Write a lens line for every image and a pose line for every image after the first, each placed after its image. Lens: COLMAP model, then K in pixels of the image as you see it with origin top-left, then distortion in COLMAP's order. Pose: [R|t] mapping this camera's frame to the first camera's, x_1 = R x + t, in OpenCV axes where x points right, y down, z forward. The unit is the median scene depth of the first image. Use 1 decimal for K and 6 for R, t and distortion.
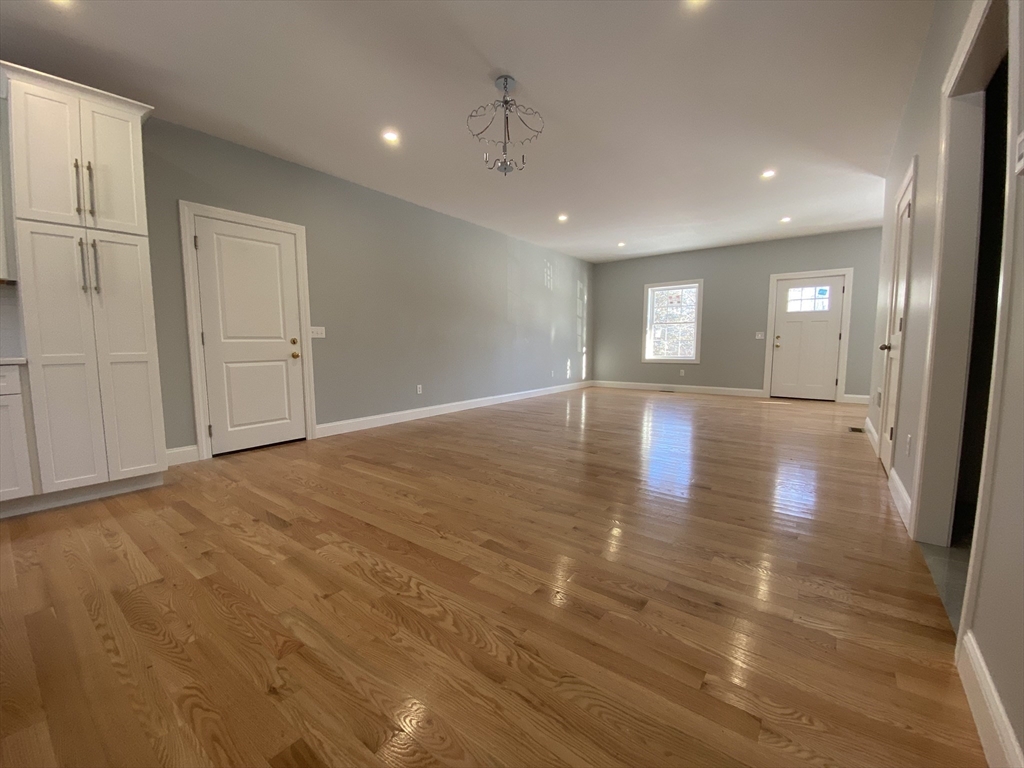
lens RADIAL K [[425.8, 0, 510.0], [0, 425.8, 385.7], [0, 0, 1]] dist [-0.013751, -0.000601]
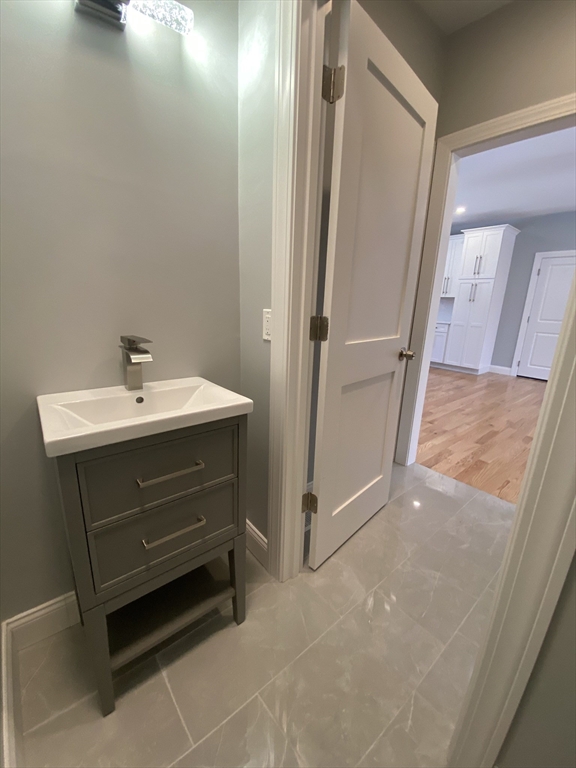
lens RADIAL K [[319.3, 0, 285.2], [0, 319.3, 384.0], [0, 0, 1]] dist [-0.013751, -0.000601]
pose [[-0.216390, 0.245668, -0.944893, 1.502481], [-0.123730, 0.953119, 0.276142, -0.126174], [0.968435, 0.176666, -0.175849, 0.235015]]
